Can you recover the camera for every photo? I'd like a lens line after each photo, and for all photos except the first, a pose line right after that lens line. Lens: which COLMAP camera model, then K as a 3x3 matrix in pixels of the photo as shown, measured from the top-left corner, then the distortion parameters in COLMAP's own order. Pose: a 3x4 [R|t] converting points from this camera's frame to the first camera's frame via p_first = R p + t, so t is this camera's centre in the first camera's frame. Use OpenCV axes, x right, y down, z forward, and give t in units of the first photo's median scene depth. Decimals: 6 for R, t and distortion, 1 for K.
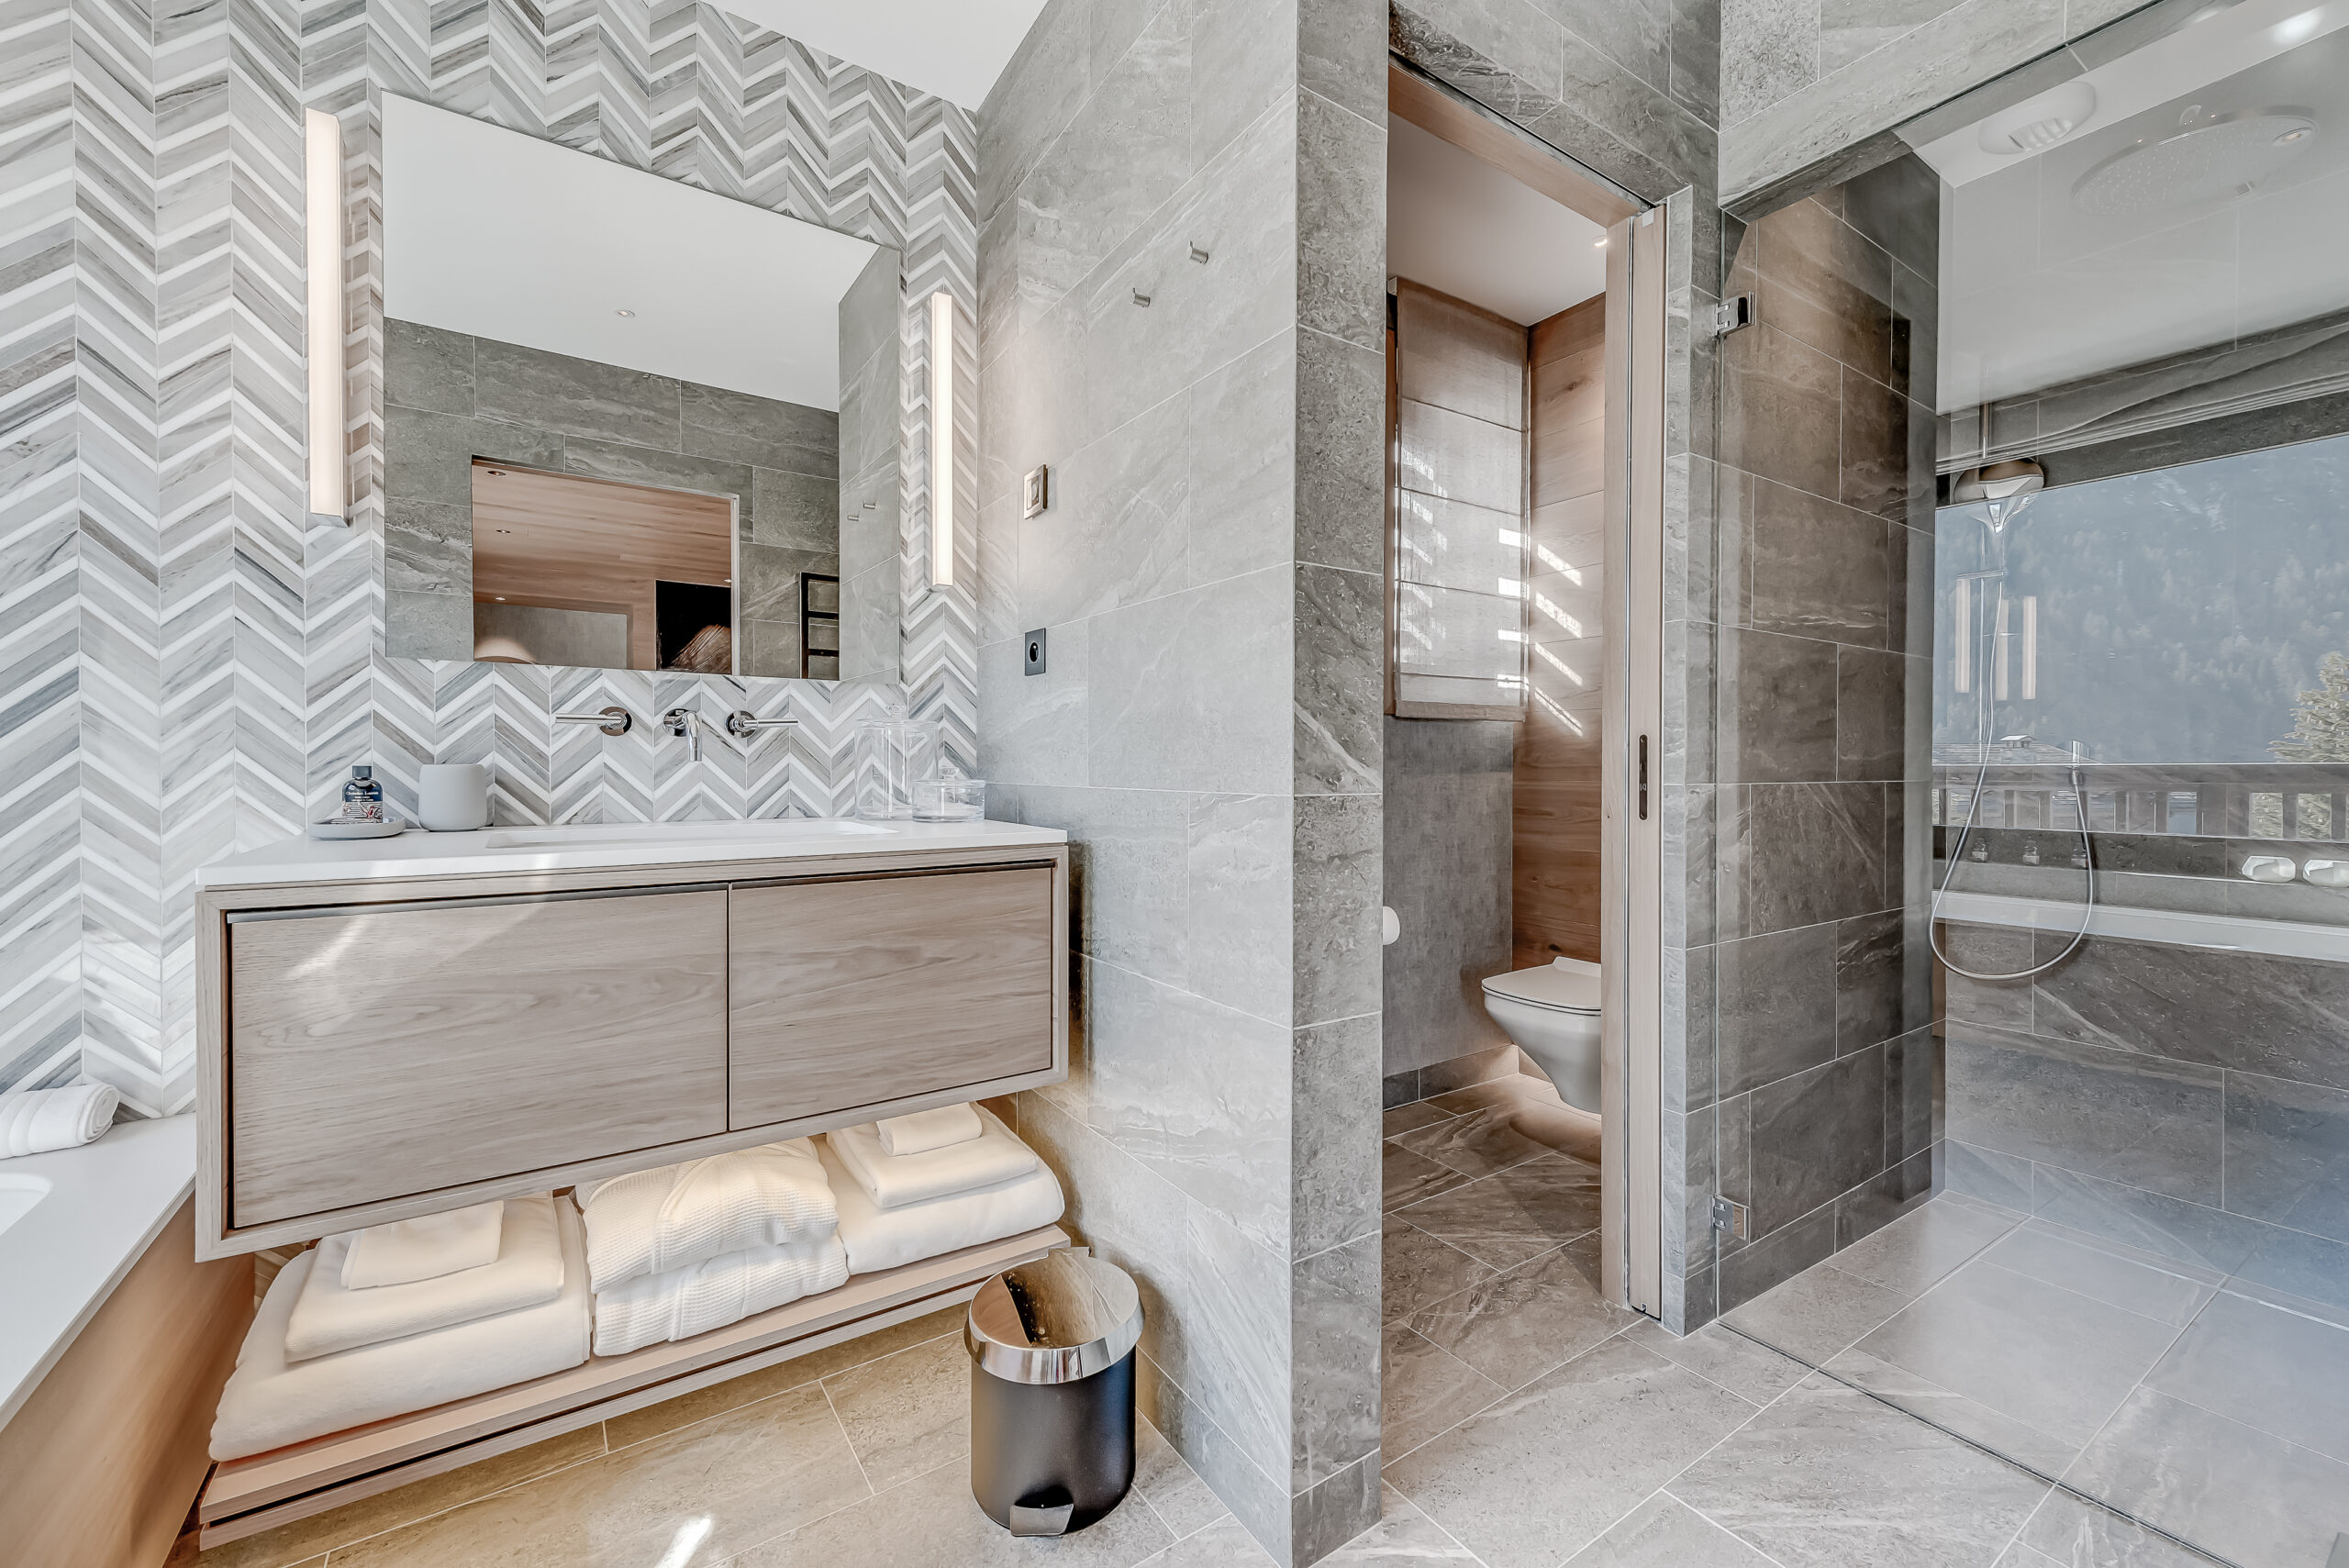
lens RADIAL K [[928.1, 0, 1094.1], [0, 928.1, 773.3], [0, 0, 1]] dist [0.015035, -0.000935]
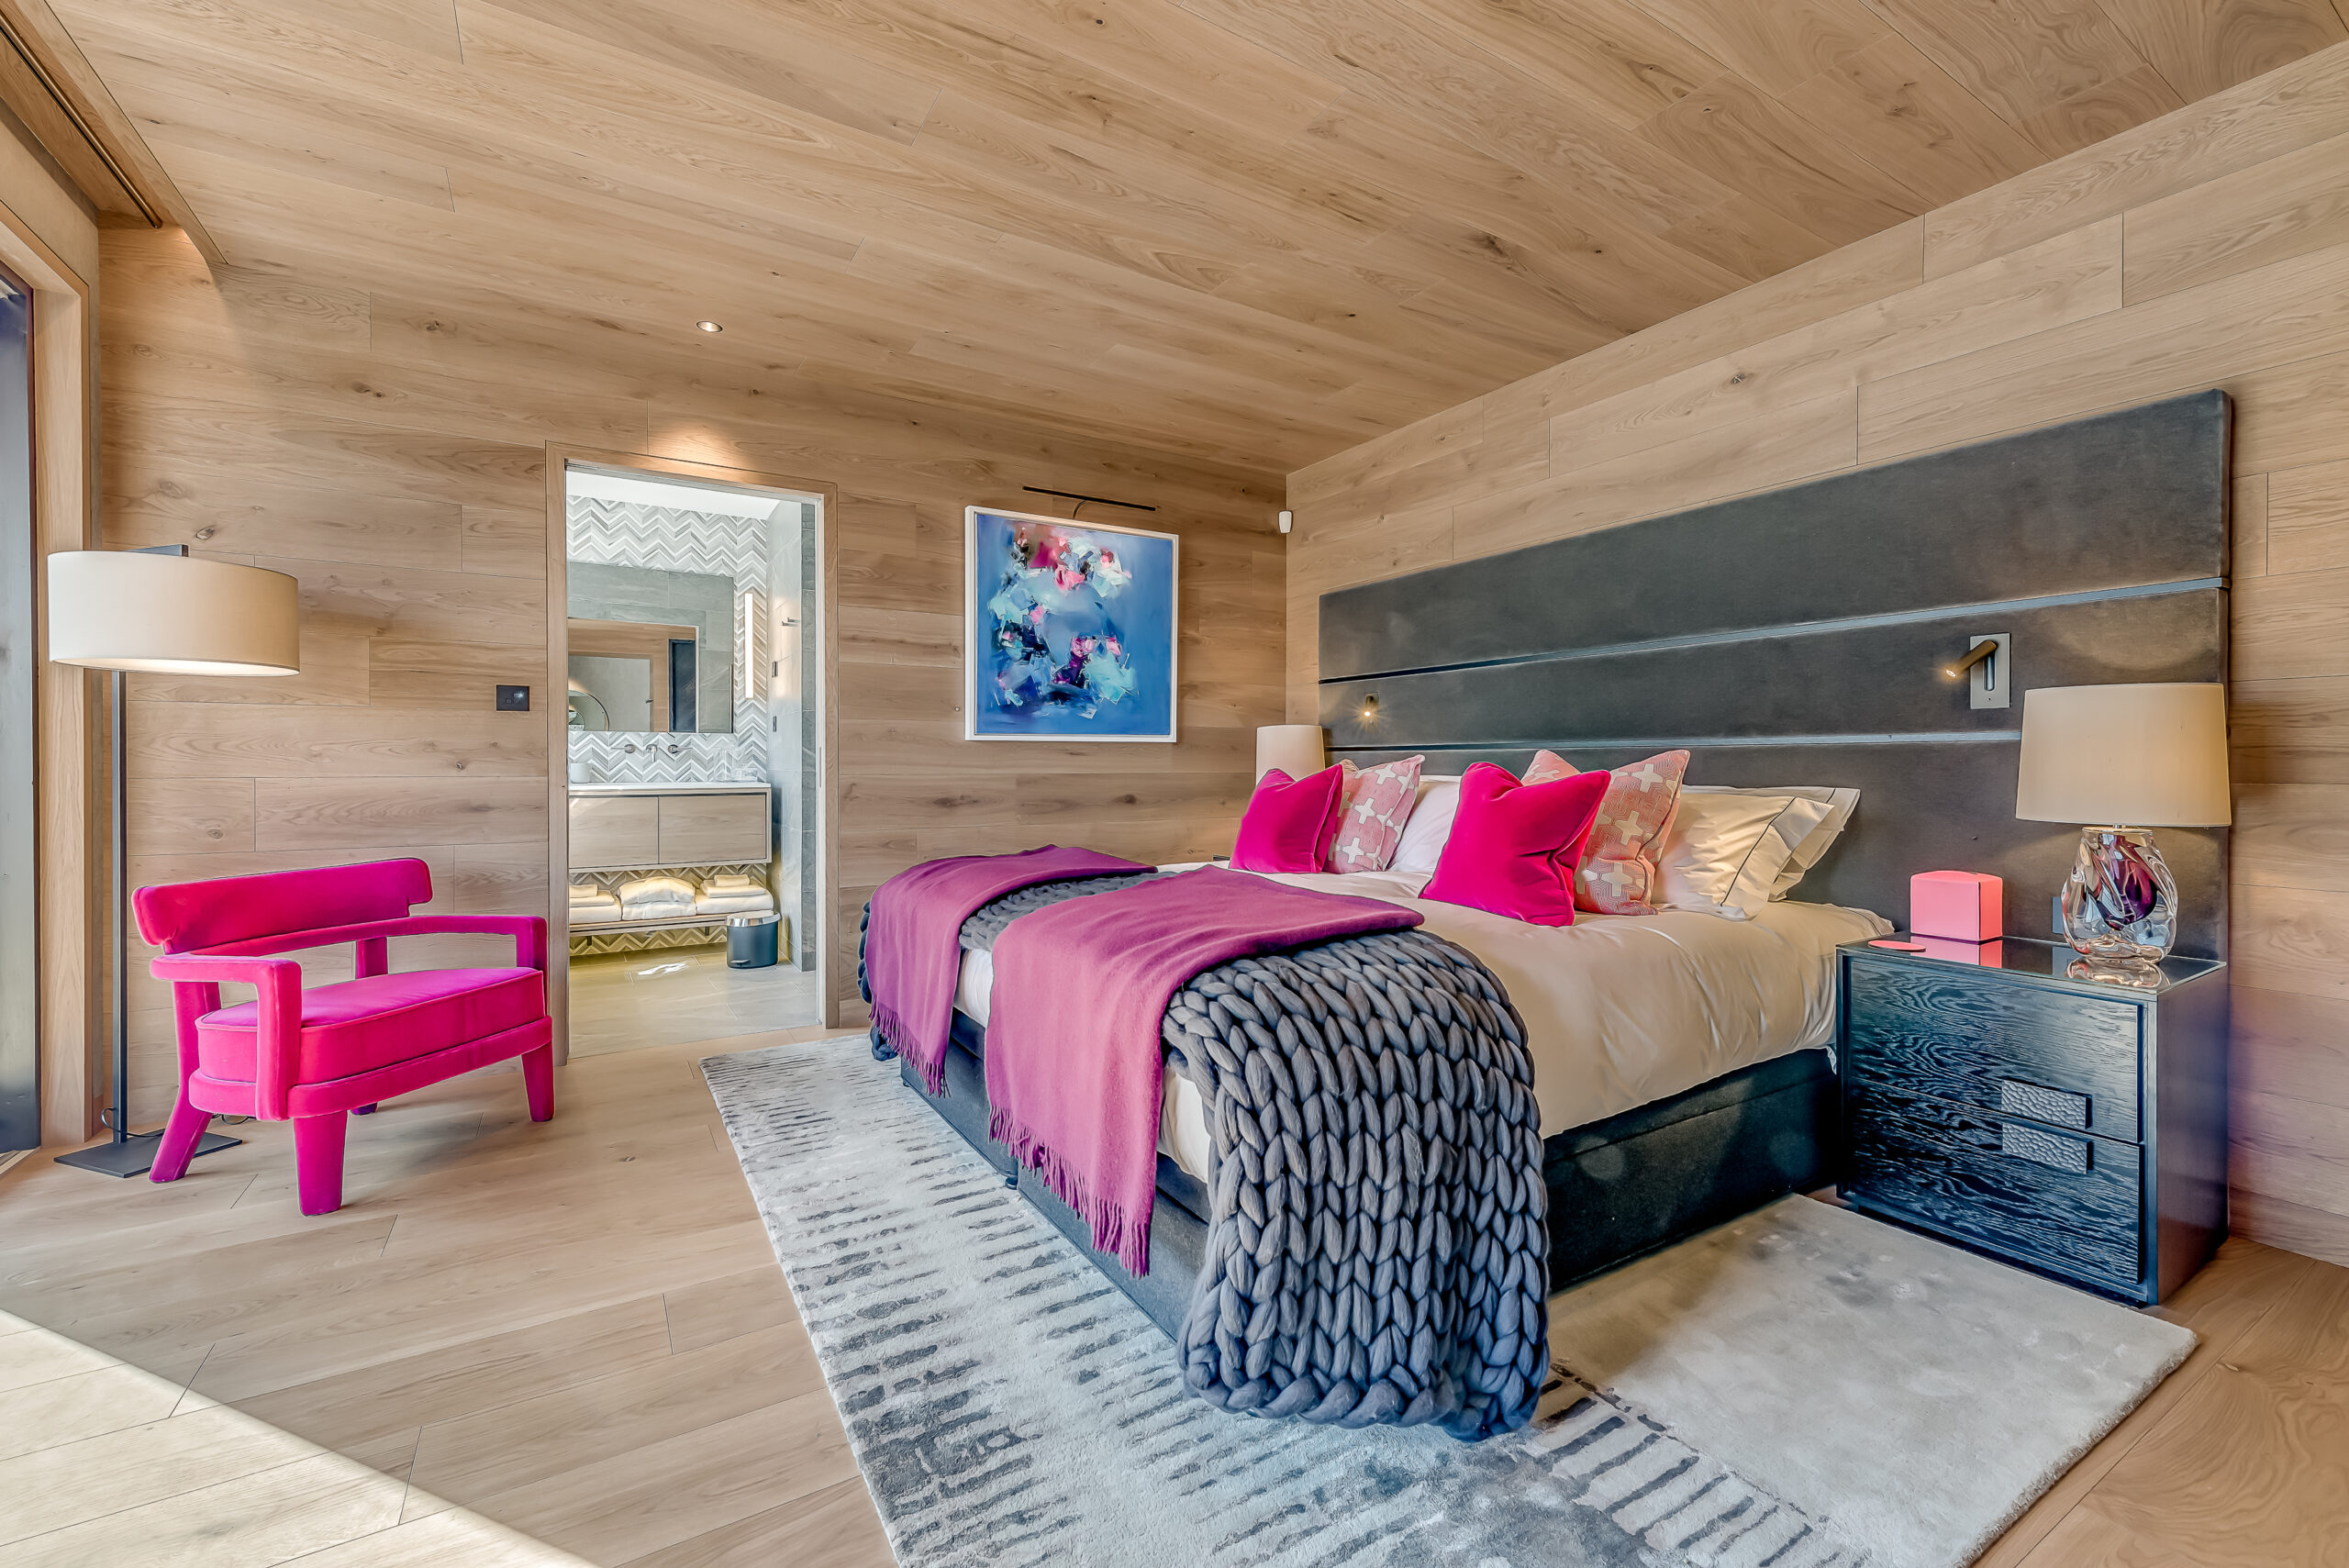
lens RADIAL K [[980.2, 0, 1184.5], [0, 980.2, 765.6], [0, 0, 1]] dist [0.011985, -0.000759]
pose [[0.999848, -0.000664, 0.017421, 1.300754], [0.000653, 1.000000, 0.000673, -0.000925], [-0.017422, -0.000662, 0.999848, -2.349801]]
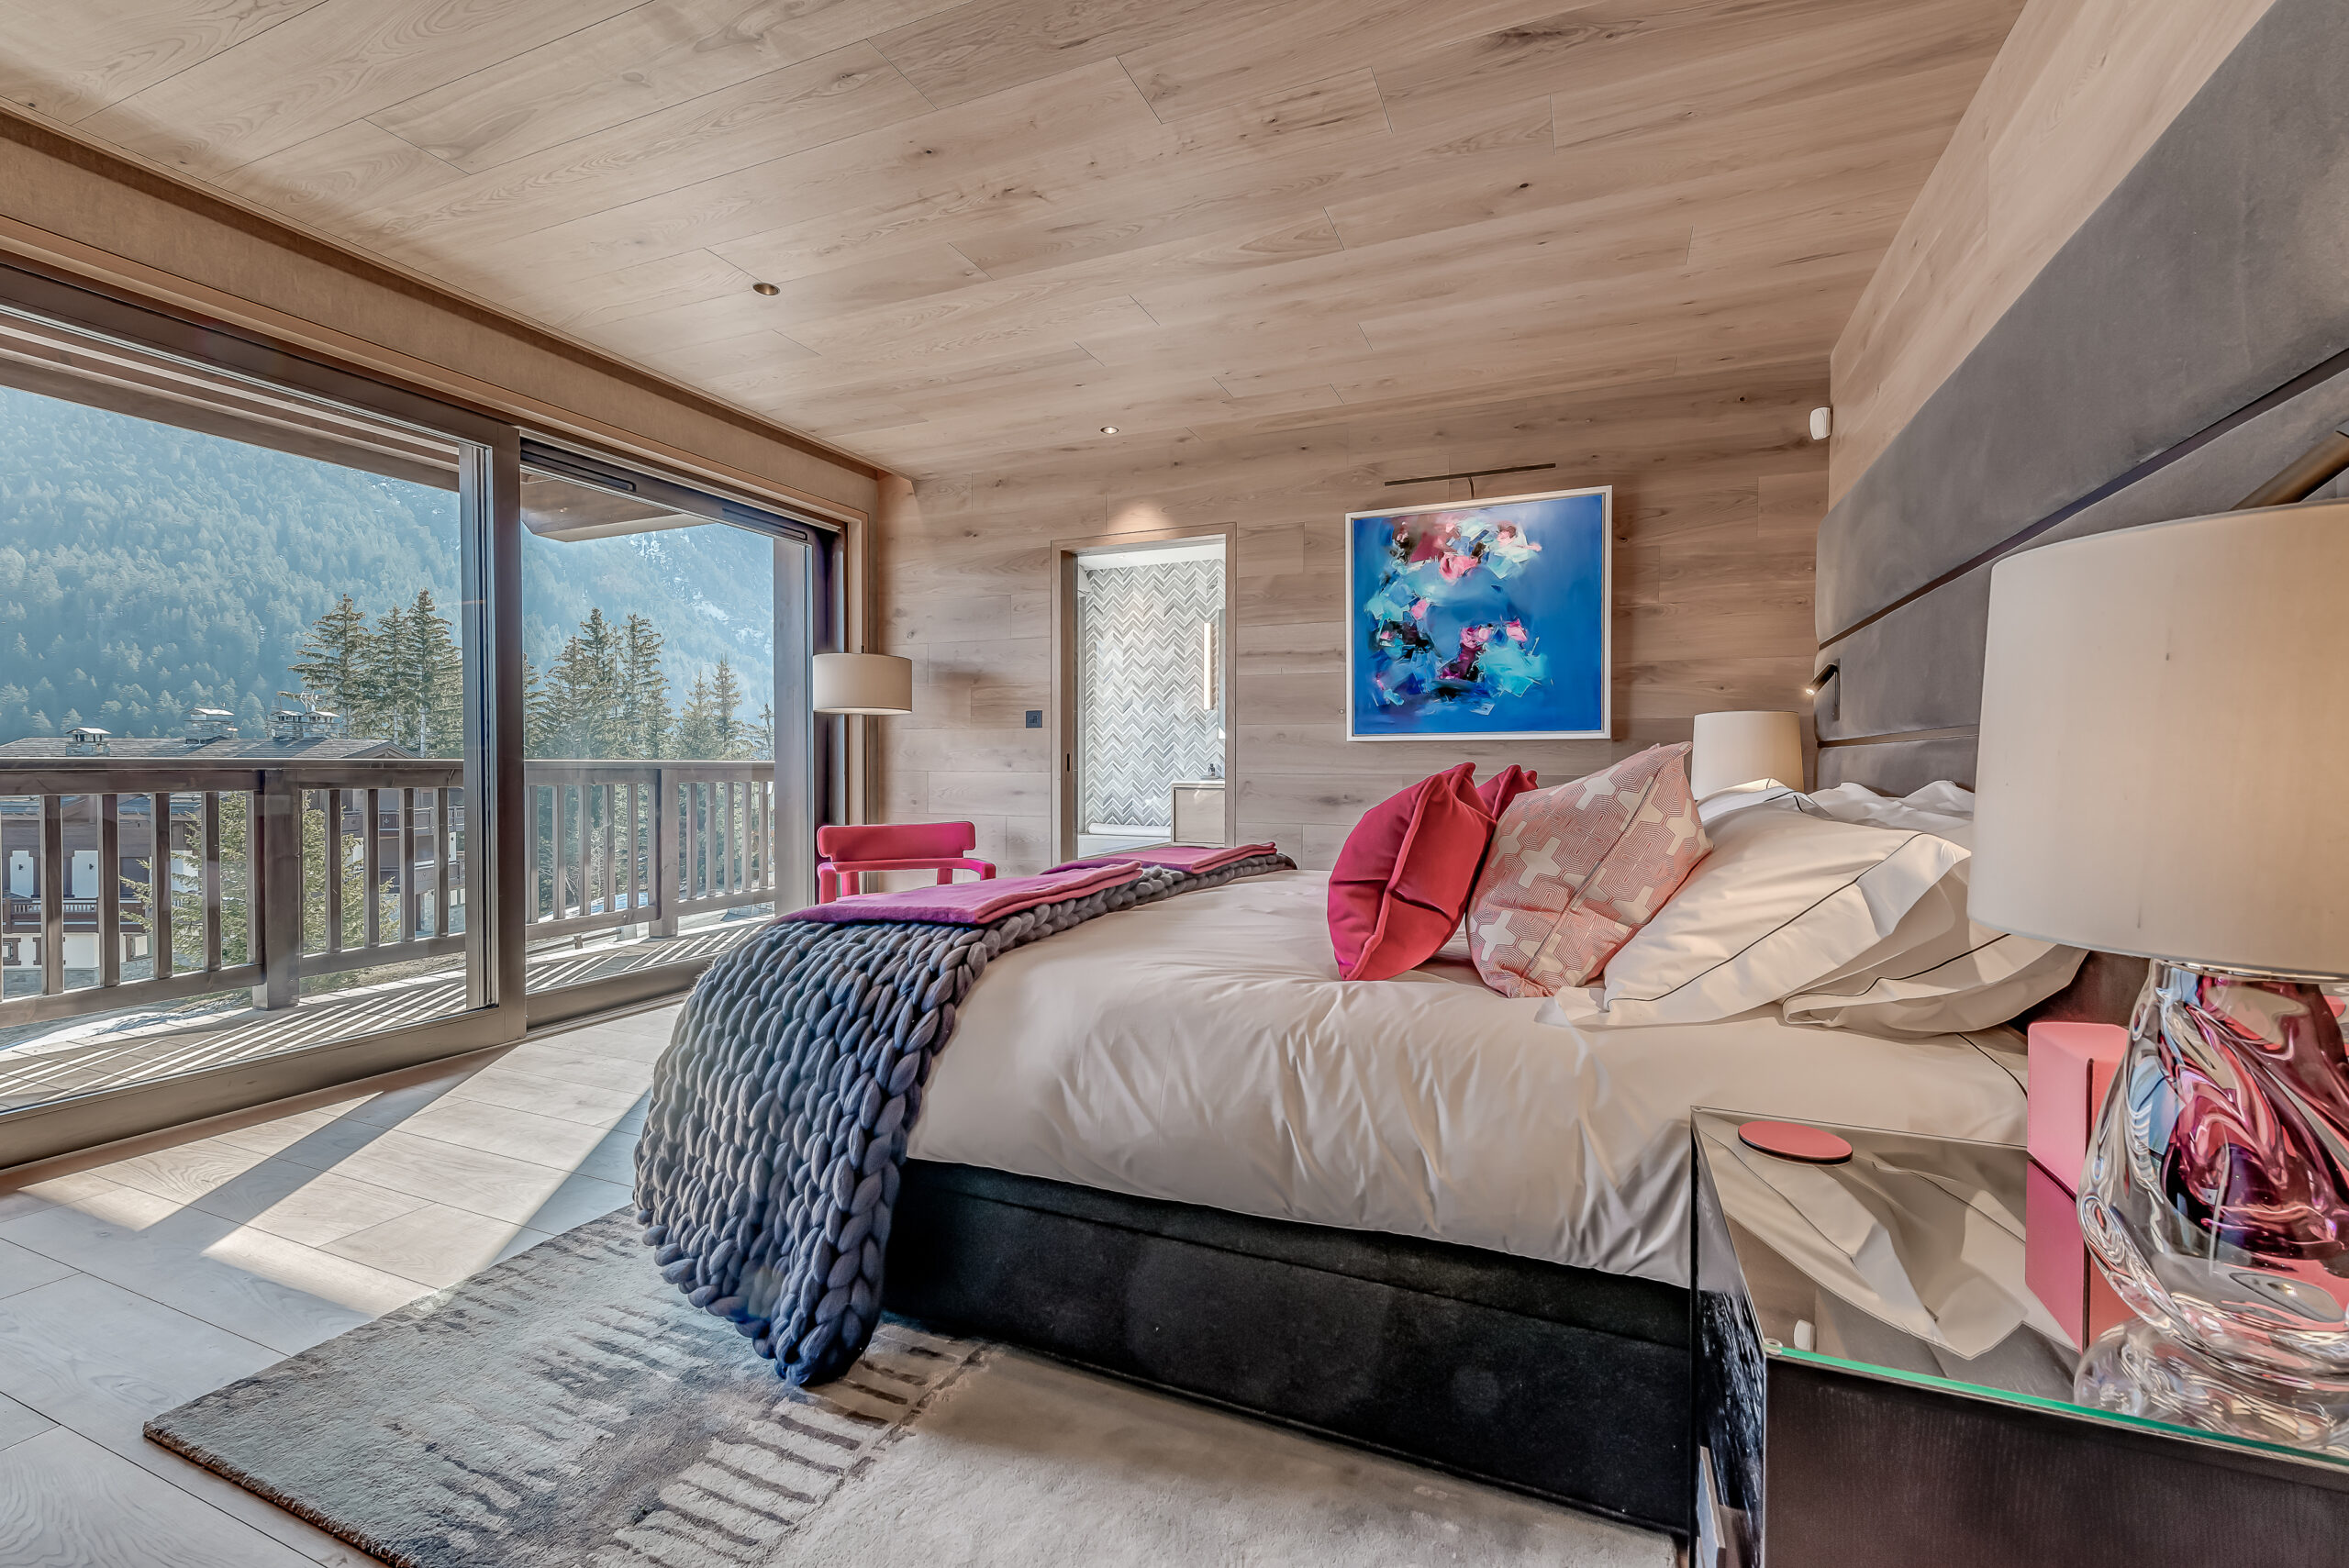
lens RADIAL K [[980.2, 0, 1183.9], [0, 980.2, 774.8], [0, 0, 1]] dist [0.011985, -0.000759]
pose [[0.590732, 0.009765, -0.806809, 2.650025], [-0.002152, 0.999942, 0.010527, -0.002081], [0.806865, -0.004482, 0.590719, -1.697707]]
